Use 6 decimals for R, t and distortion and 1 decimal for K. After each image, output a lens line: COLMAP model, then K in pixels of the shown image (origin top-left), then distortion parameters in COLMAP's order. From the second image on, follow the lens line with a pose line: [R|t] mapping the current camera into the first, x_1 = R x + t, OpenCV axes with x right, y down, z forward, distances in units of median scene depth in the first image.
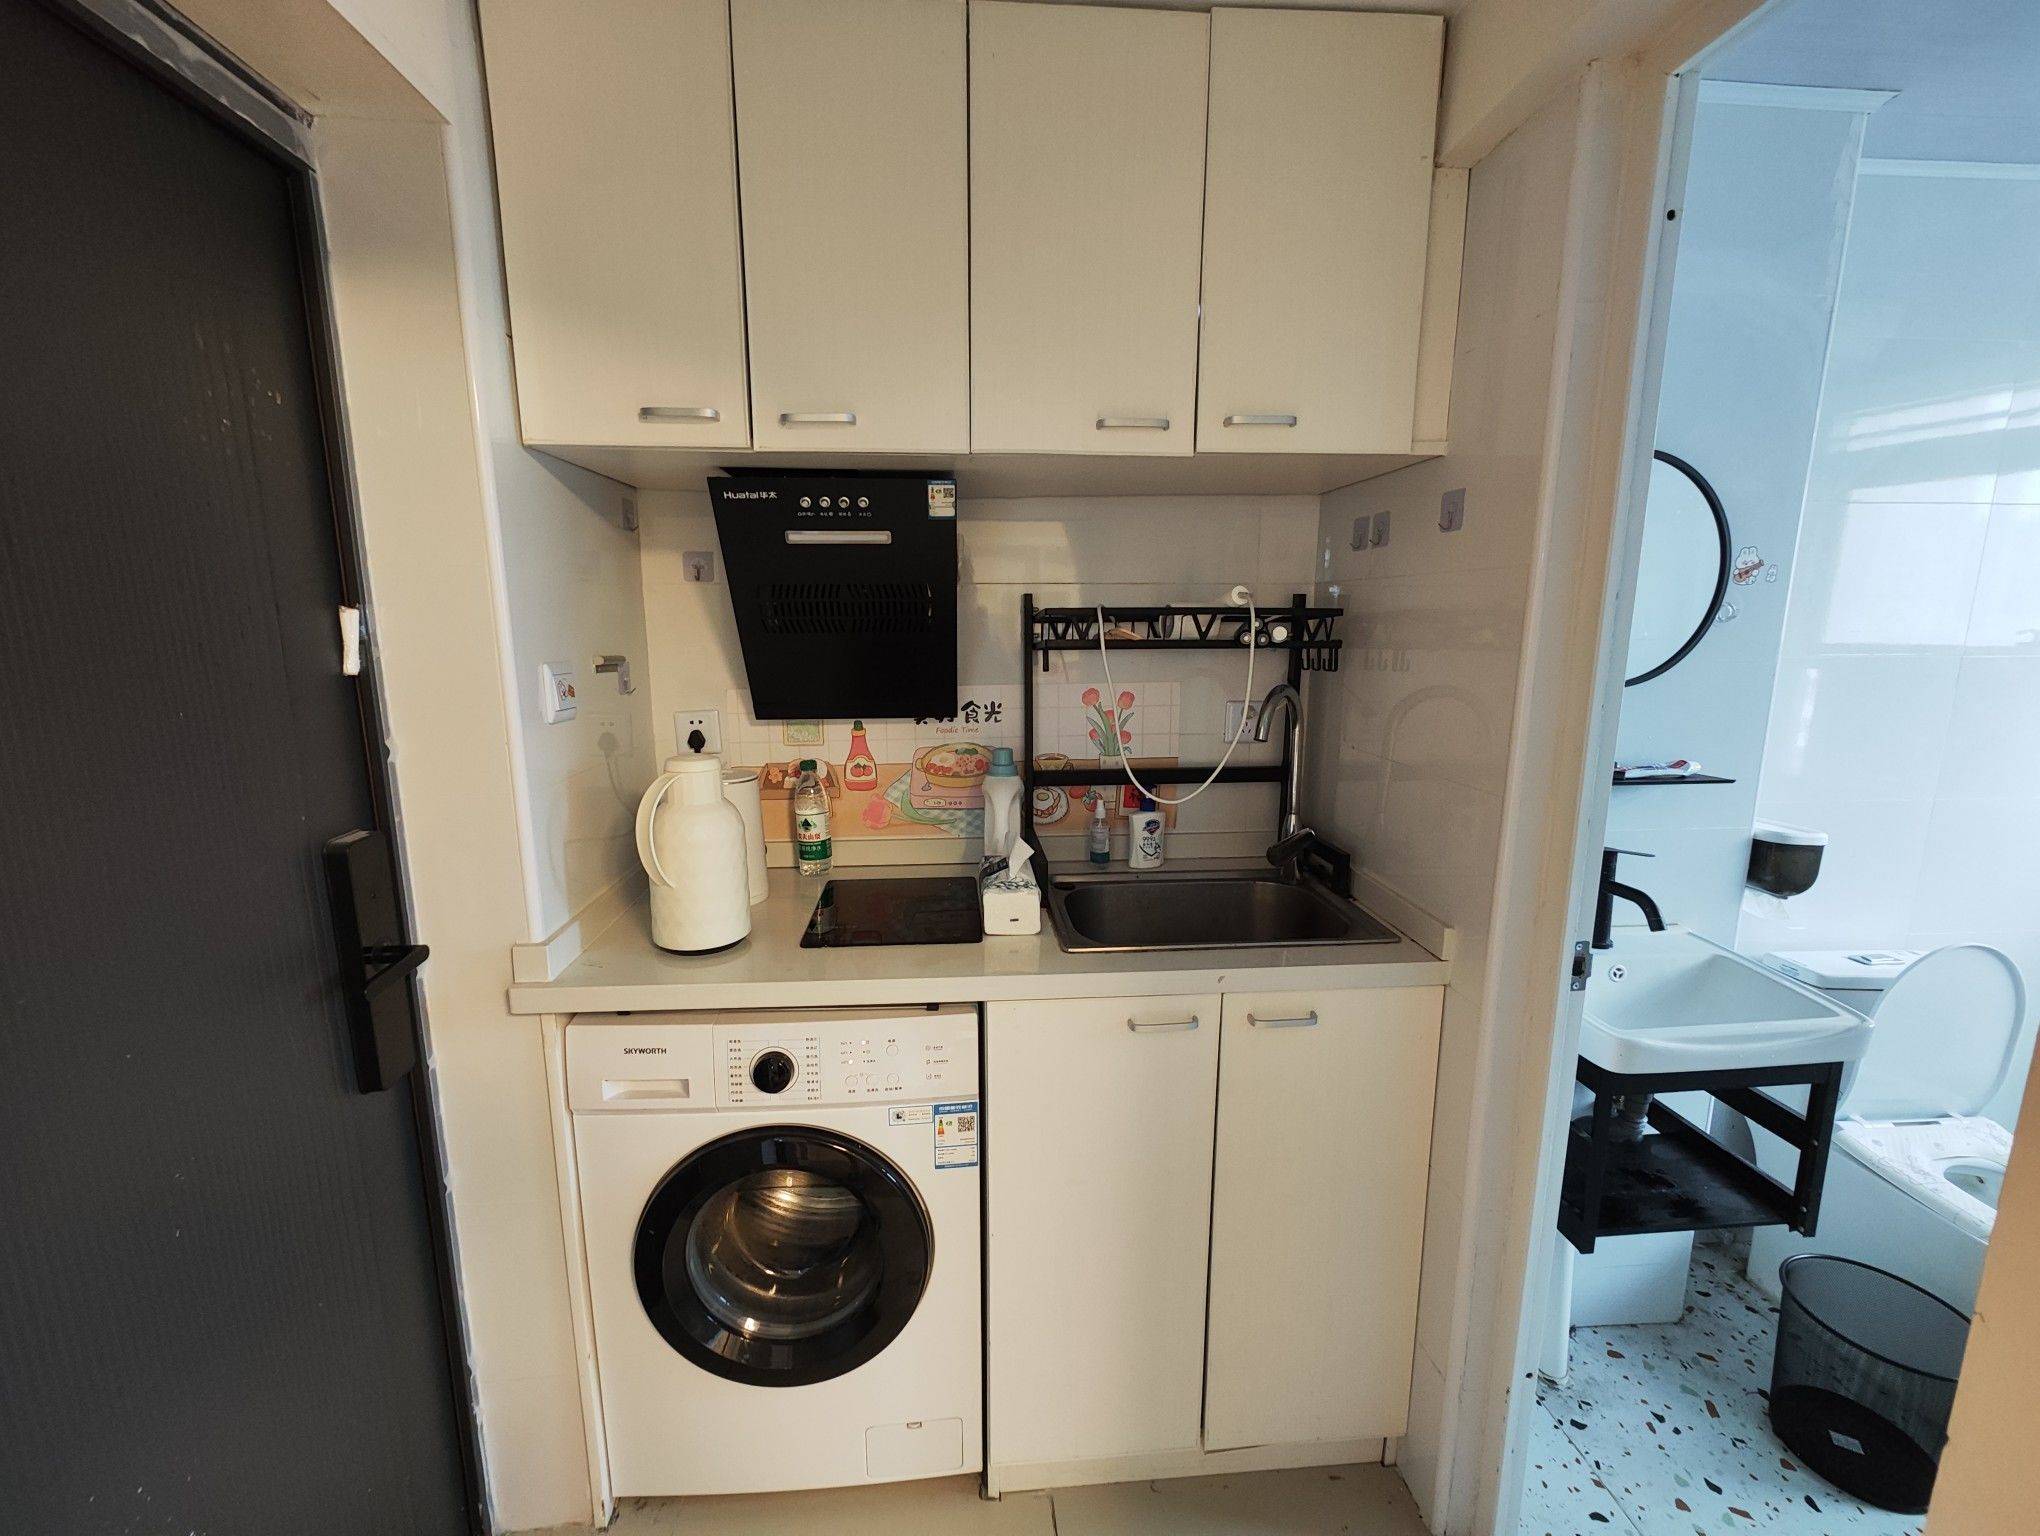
lens RADIAL K [[860.1, 0, 1014.0], [0, 860.1, 776.2], [0, 0, 1]] dist [0.000275, 0.000096]
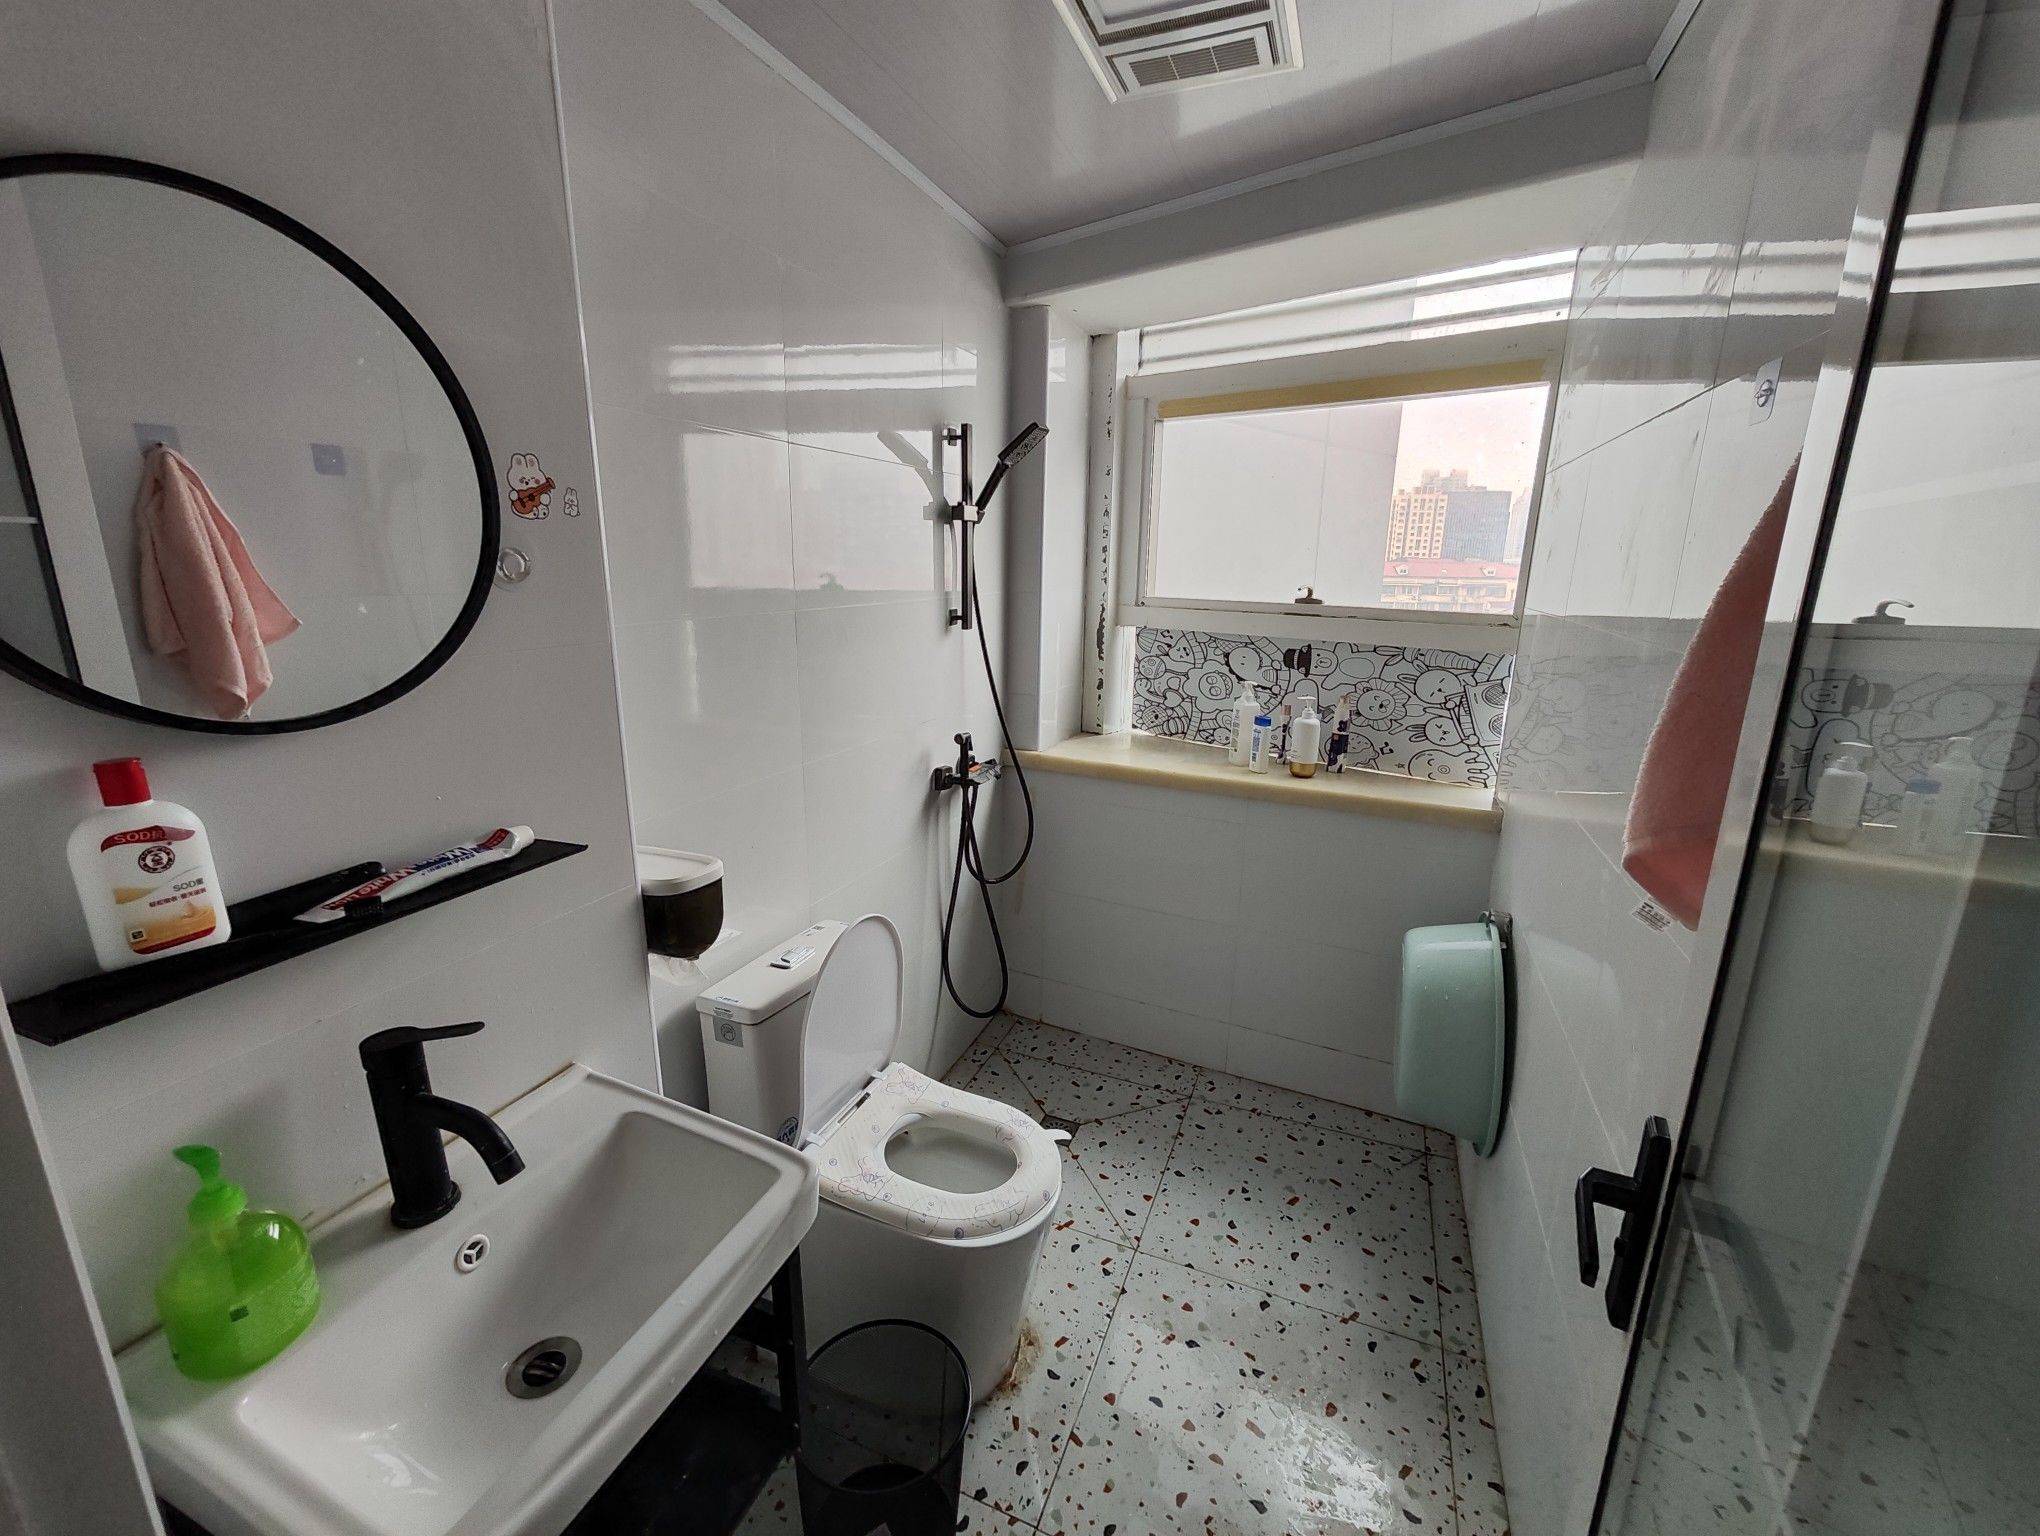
lens RADIAL K [[860.1, 0, 1014.0], [0, 860.1, 776.2], [0, 0, 1]] dist [0.000275, 0.000096]
pose [[0.464438, -0.210361, 0.860259, 0.428234], [0.146442, 0.976249, 0.159664, -0.088737], [-0.873414, 0.051824, 0.484213, 0.403431]]
